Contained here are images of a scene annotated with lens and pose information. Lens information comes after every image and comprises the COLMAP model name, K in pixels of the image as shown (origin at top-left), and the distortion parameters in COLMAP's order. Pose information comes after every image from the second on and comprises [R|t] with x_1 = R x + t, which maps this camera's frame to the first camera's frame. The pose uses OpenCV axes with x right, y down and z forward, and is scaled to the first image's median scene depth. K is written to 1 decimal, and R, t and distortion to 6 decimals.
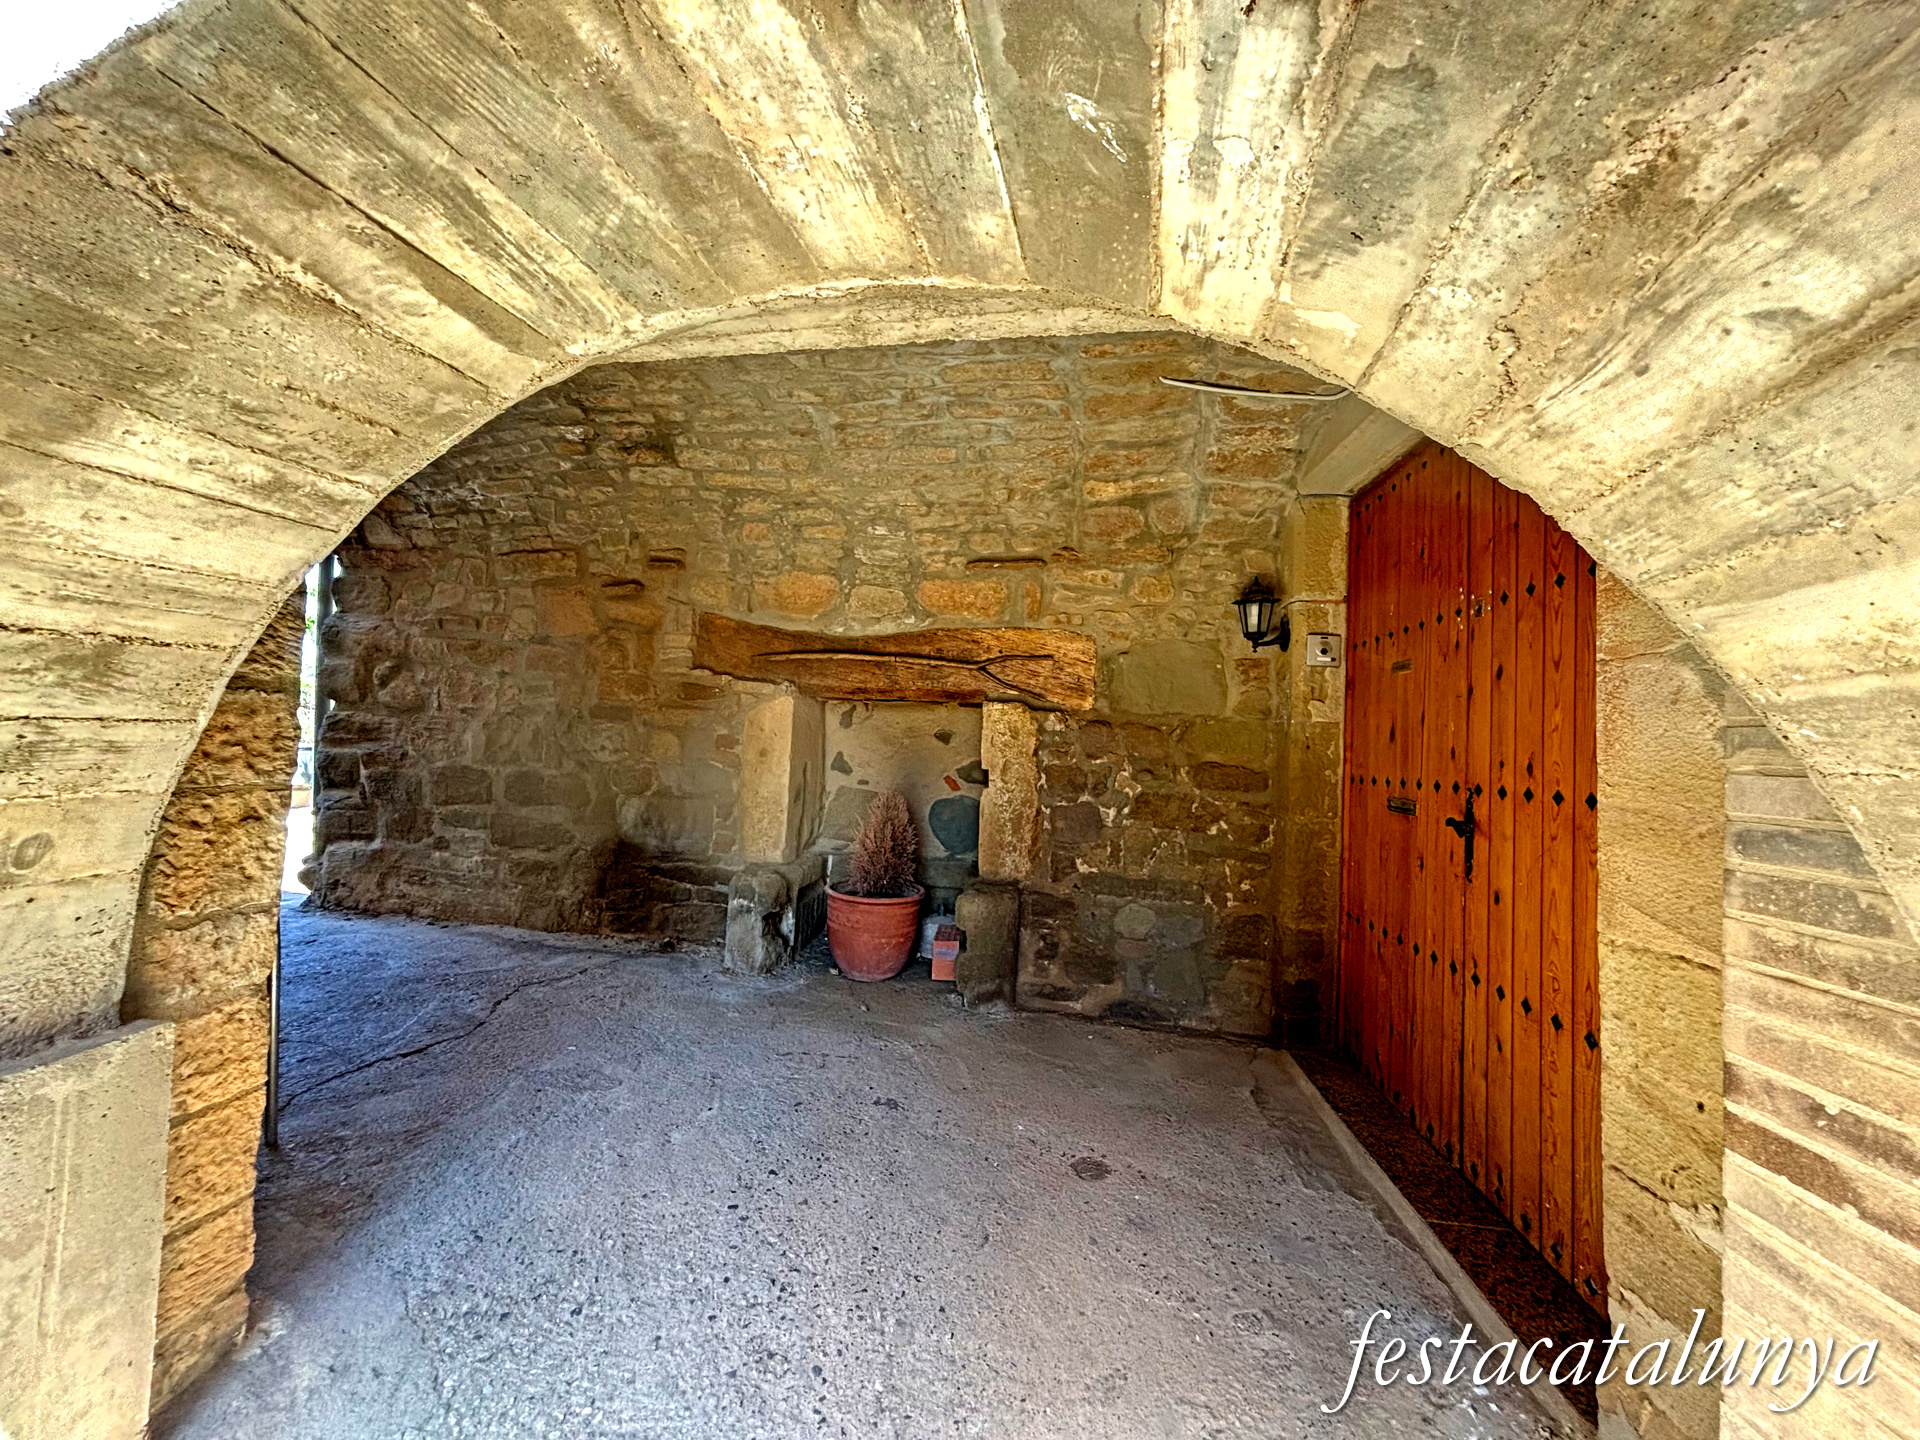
lens RADIAL K [[769.6, 0, 971.0], [0, 769.6, 719.8], [0, 0, 1]] dist [0.024902, -0.000678]
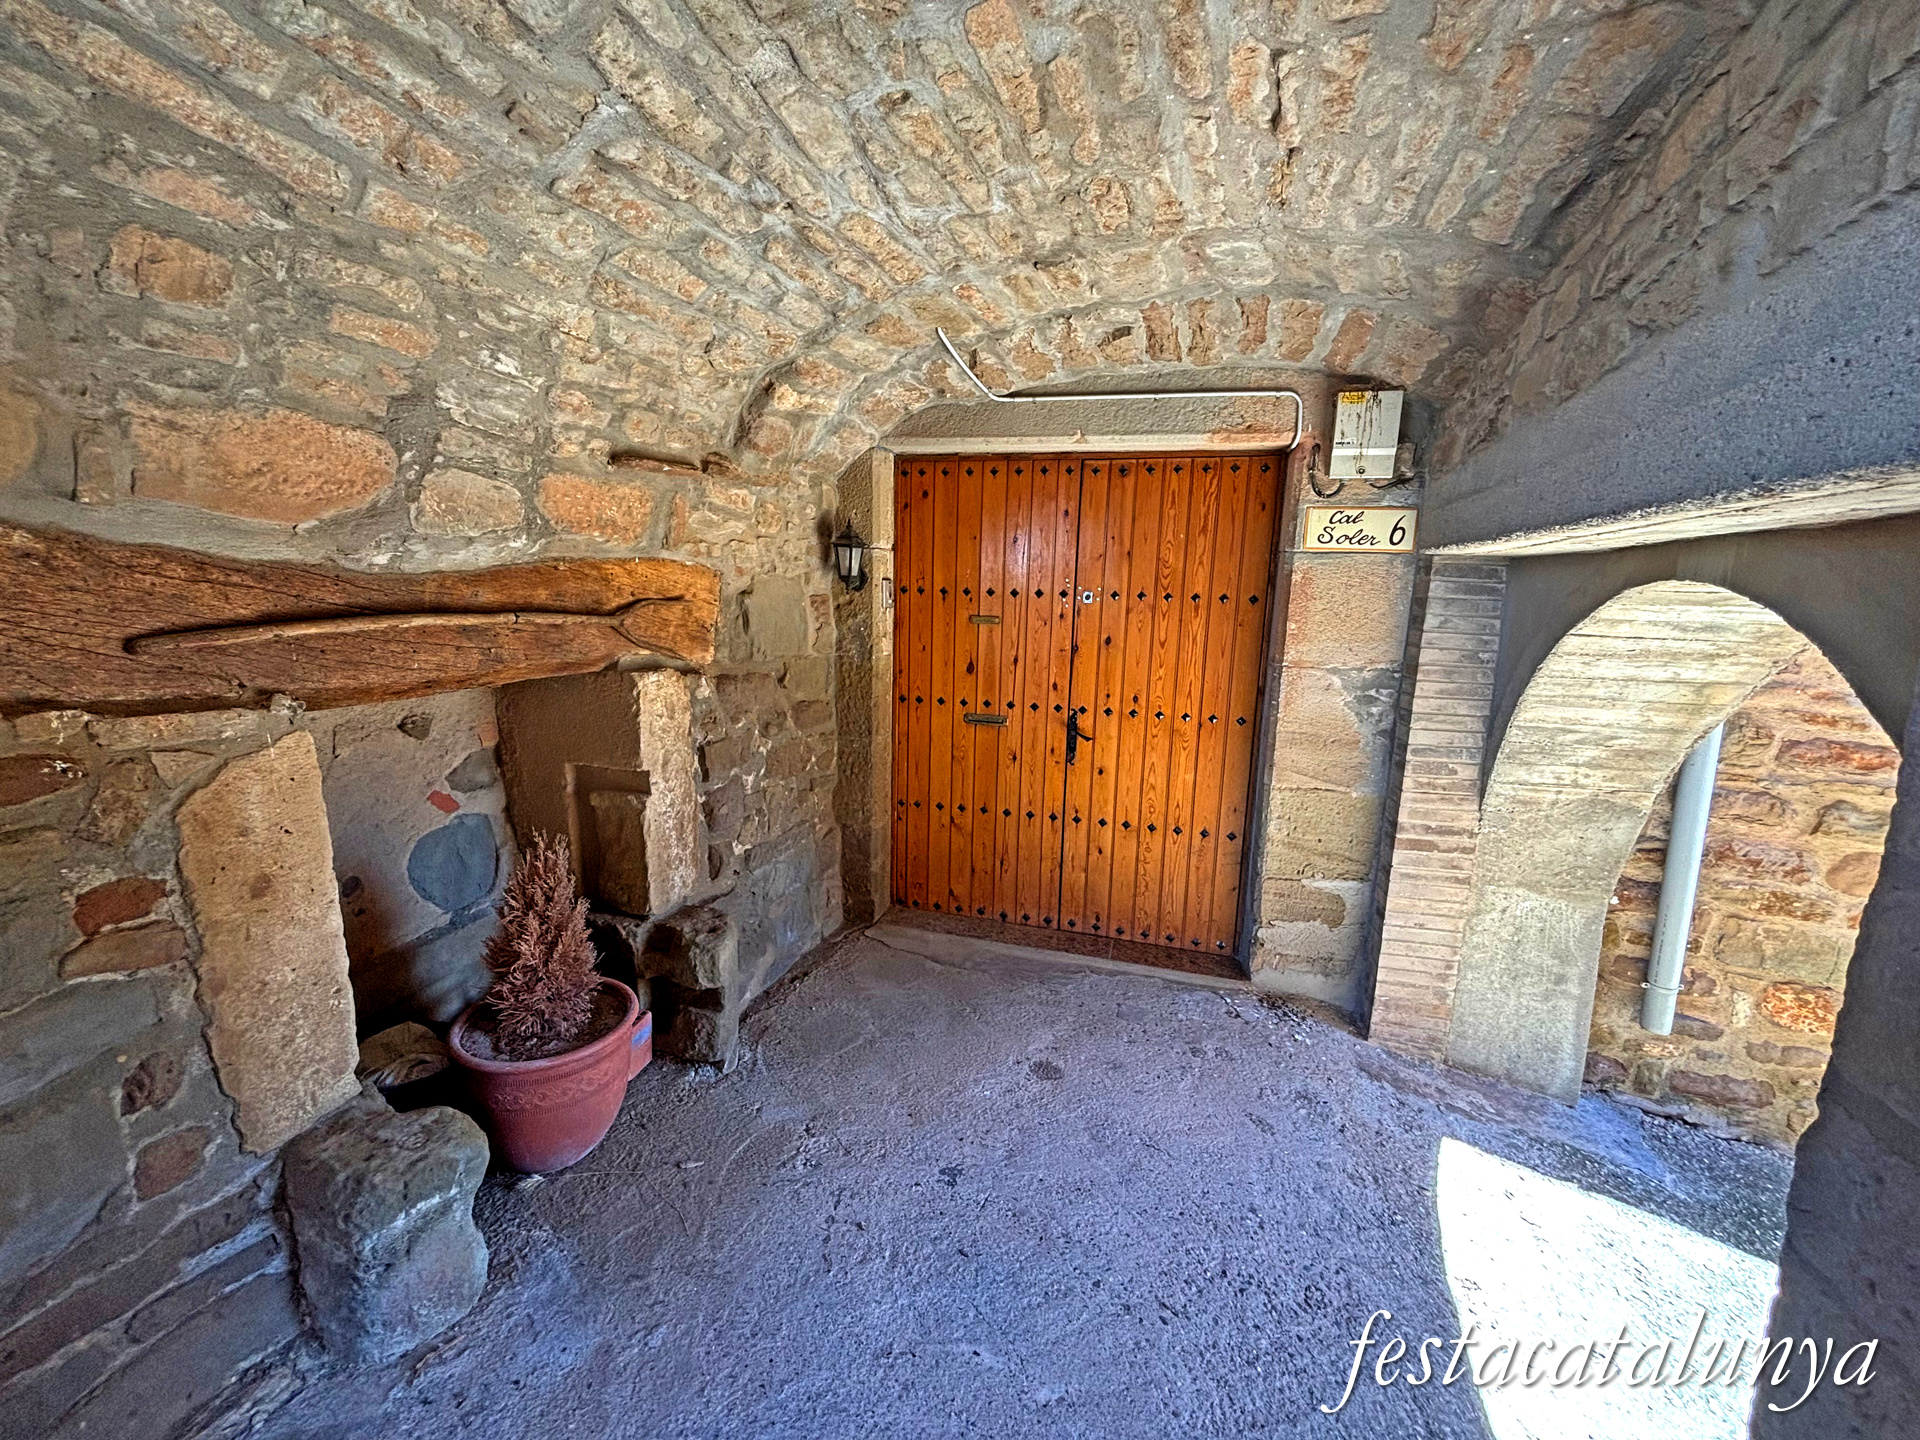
lens RADIAL K [[769.6, 0, 965.1], [0, 769.6, 717.4], [0, 0, 1]] dist [0.024902, -0.000678]
pose [[0.179025, -0.211761, 0.960785, -0.592104], [-0.048419, 0.973482, 0.223581, -0.152418], [-0.982652, -0.086546, 0.164024, 0.614260]]
